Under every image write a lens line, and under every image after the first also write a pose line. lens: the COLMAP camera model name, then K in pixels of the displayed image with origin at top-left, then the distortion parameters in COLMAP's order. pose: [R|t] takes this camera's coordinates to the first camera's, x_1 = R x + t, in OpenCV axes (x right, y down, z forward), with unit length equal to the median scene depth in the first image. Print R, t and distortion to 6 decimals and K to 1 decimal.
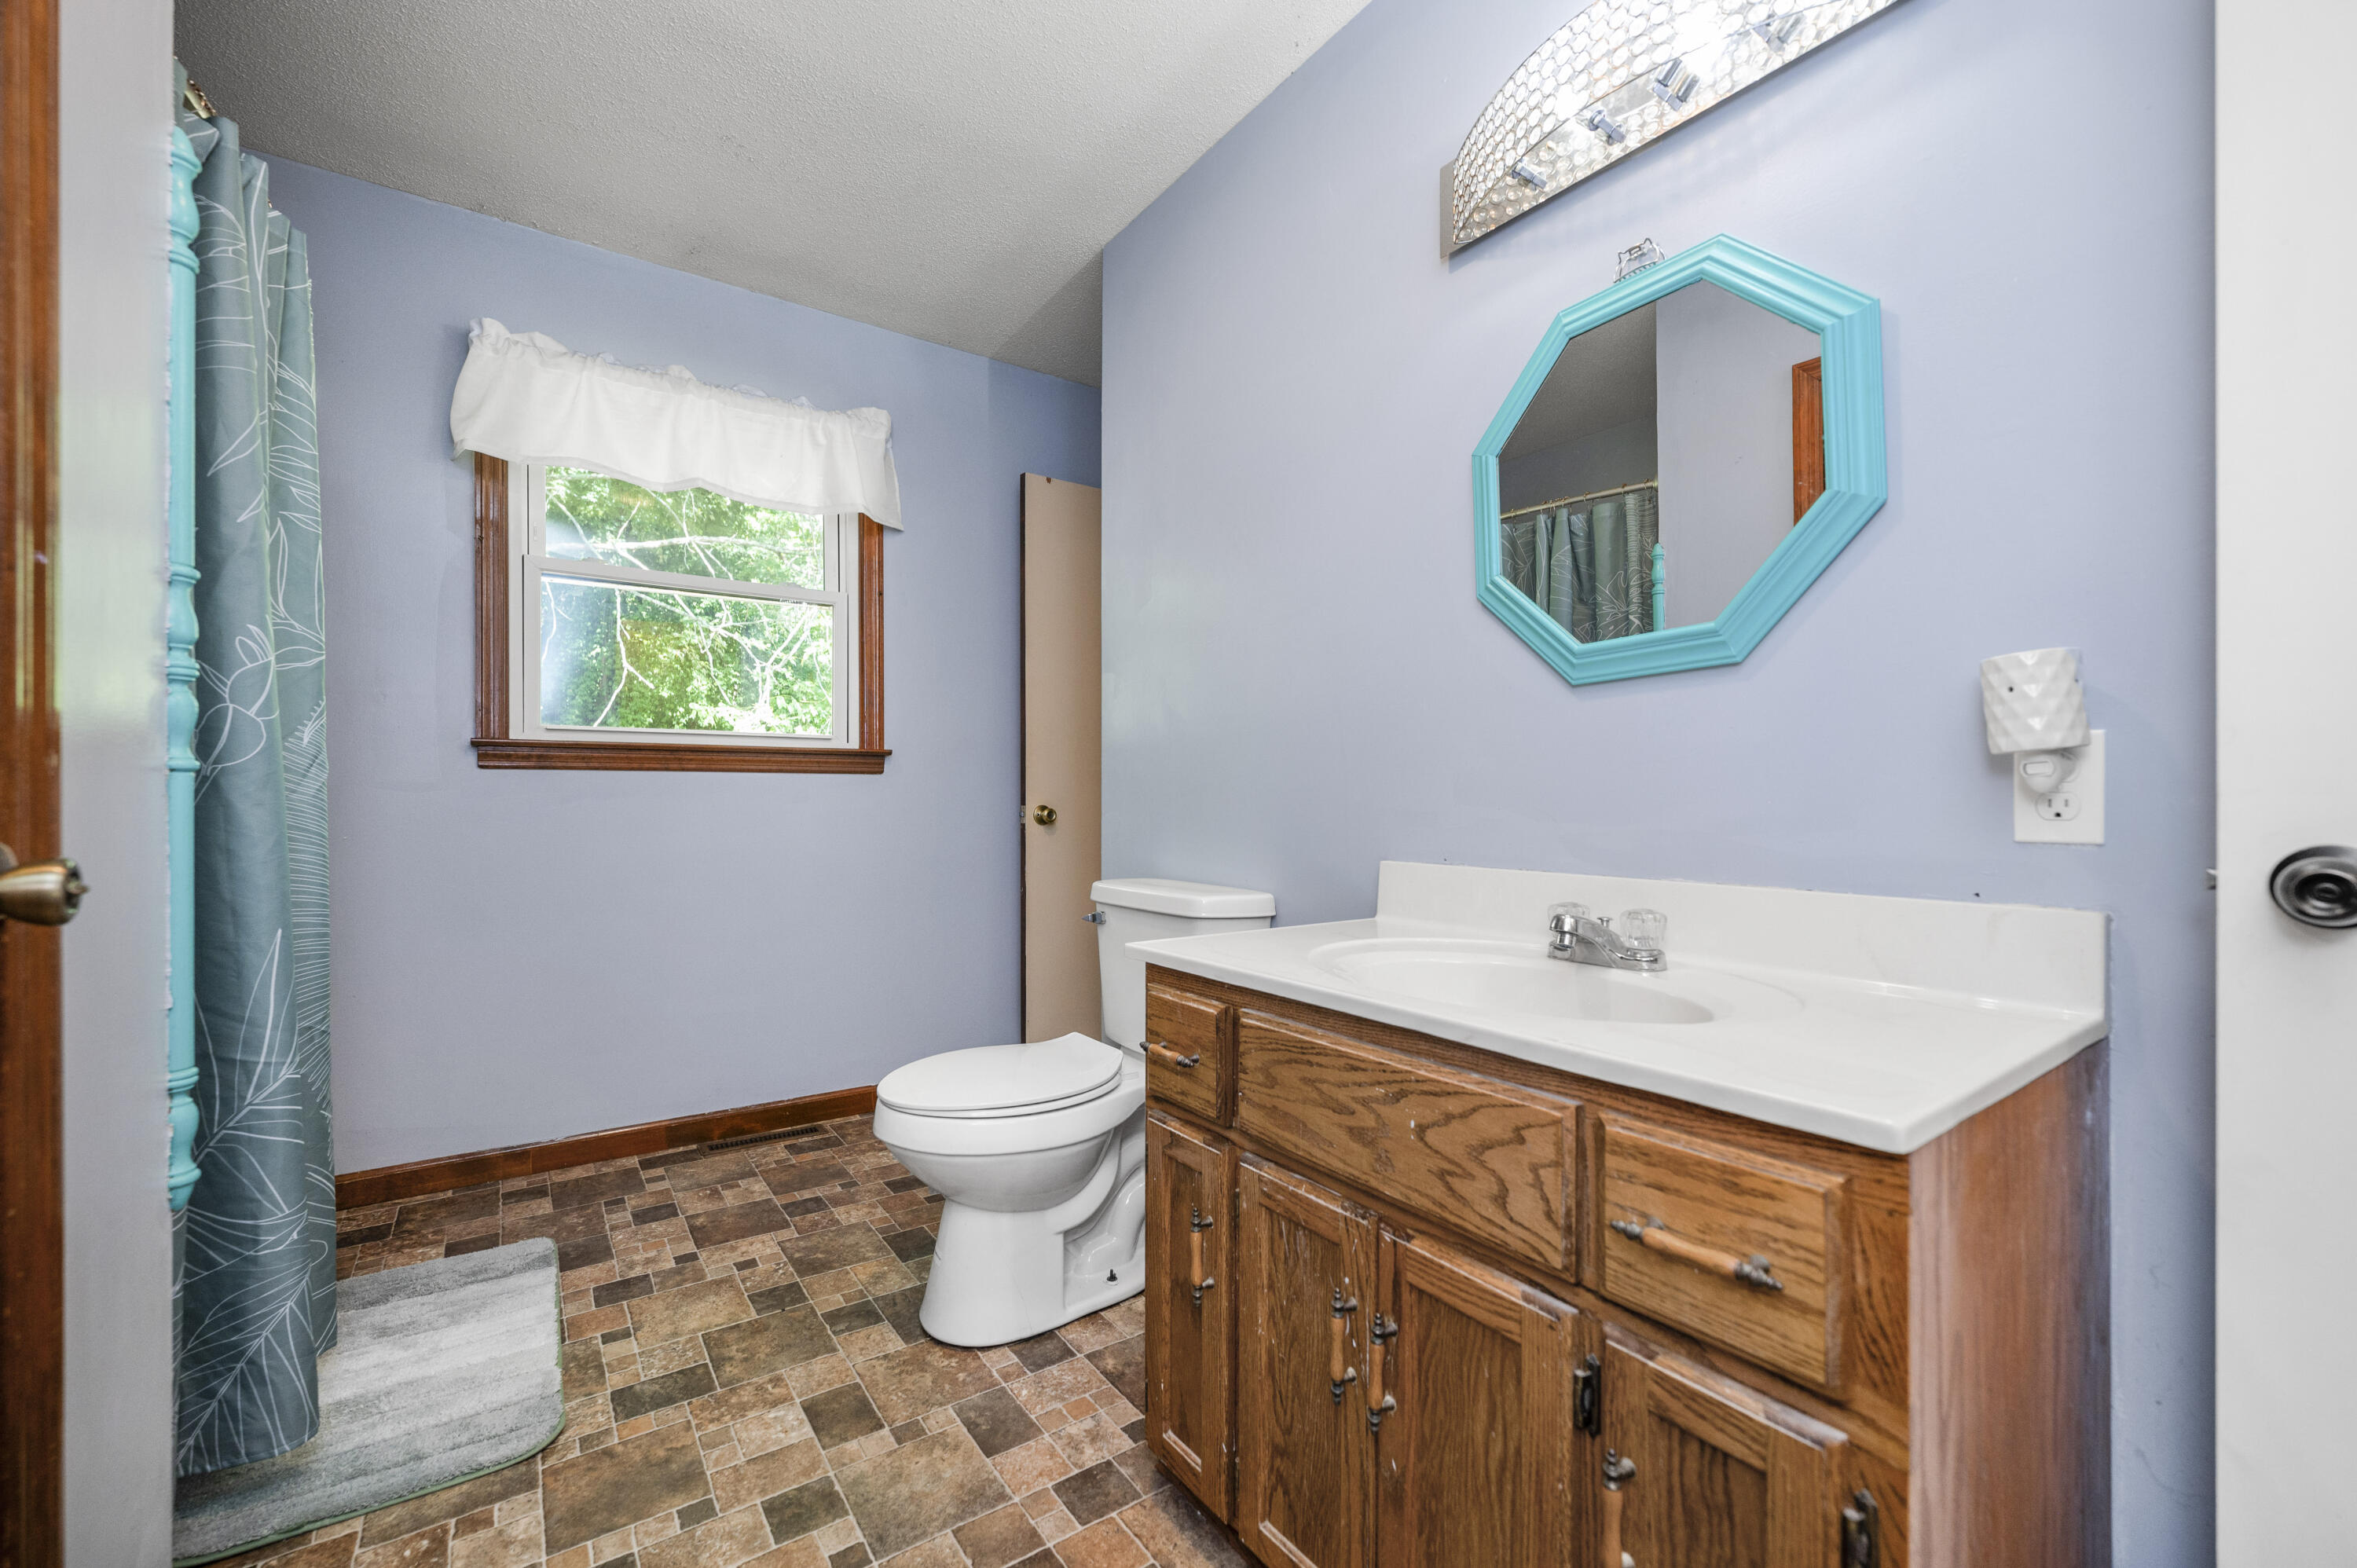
lens RADIAL K [[946.9, 0, 1173.0], [0, 946.9, 784.0], [0, 0, 1]] dist [-0.002725, 0.000624]
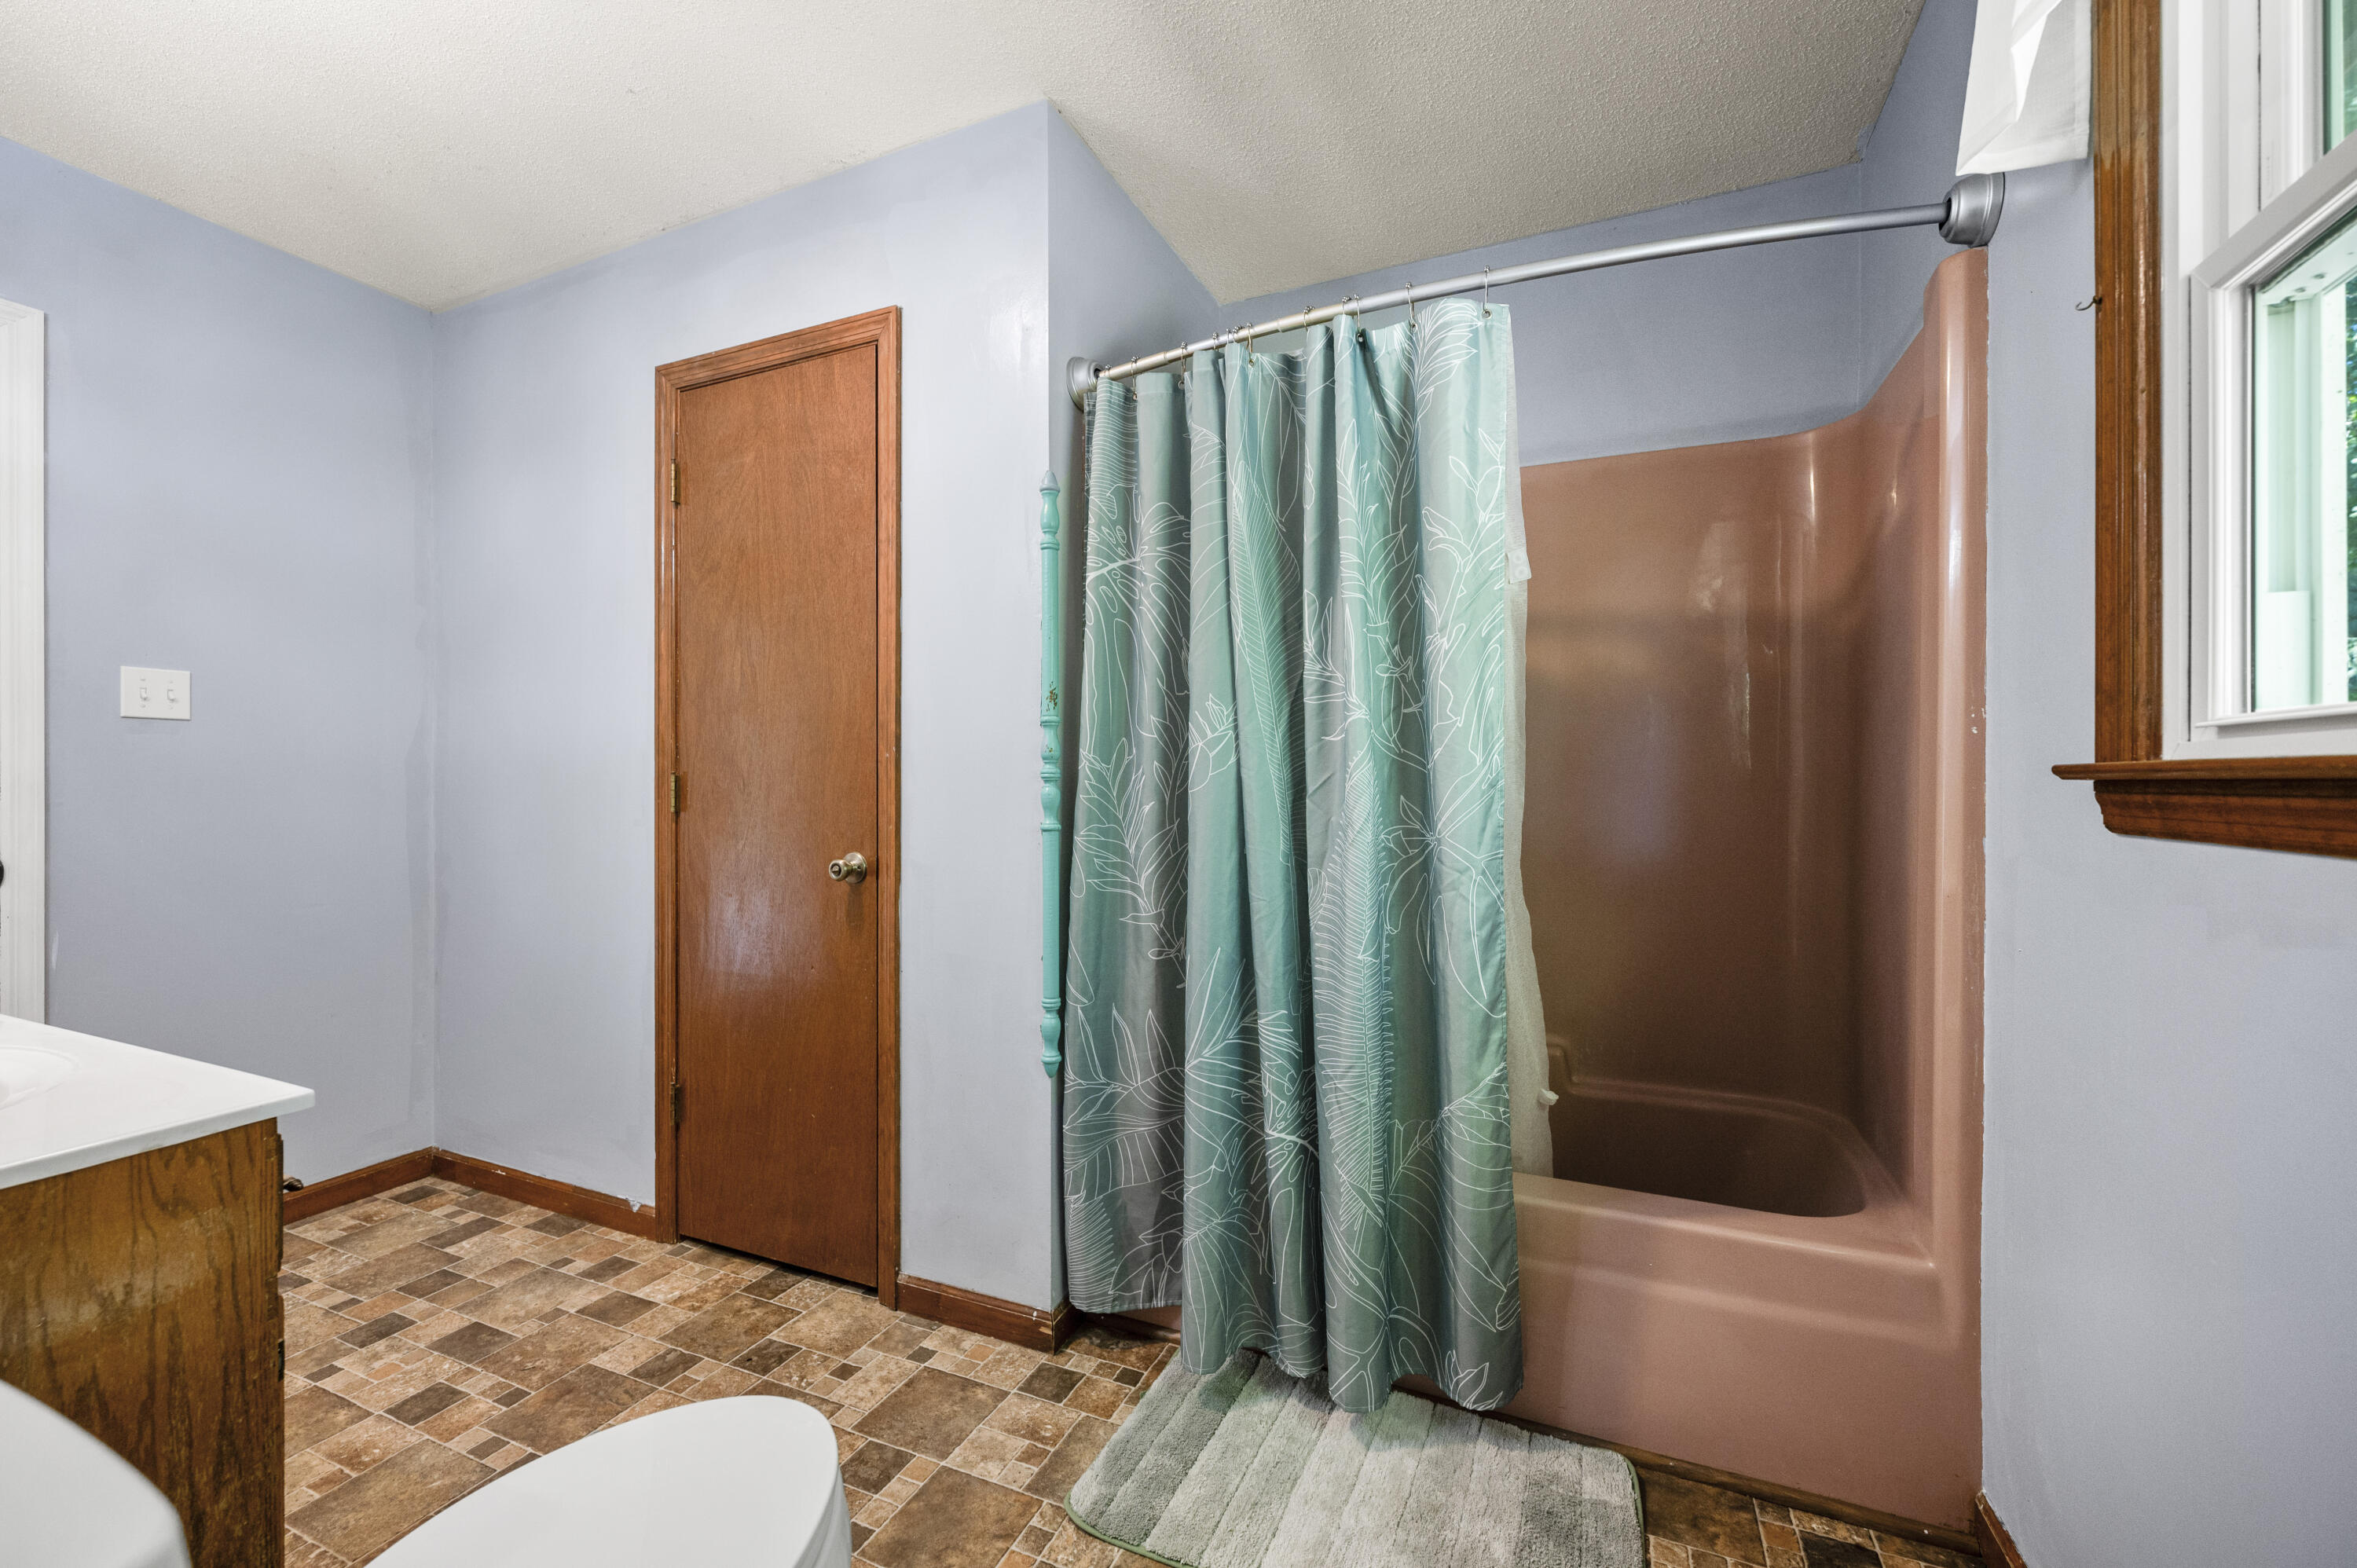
lens RADIAL K [[946.9, 0, 1217.8], [0, 946.9, 796.1], [0, 0, 1]] dist [-0.002725, 0.000624]
pose [[-0.842234, -0.004718, -0.539092, -0.311744], [-0.004459, 0.999988, -0.001787, -0.061218], [0.539094, 0.000899, -0.842245, 2.378526]]
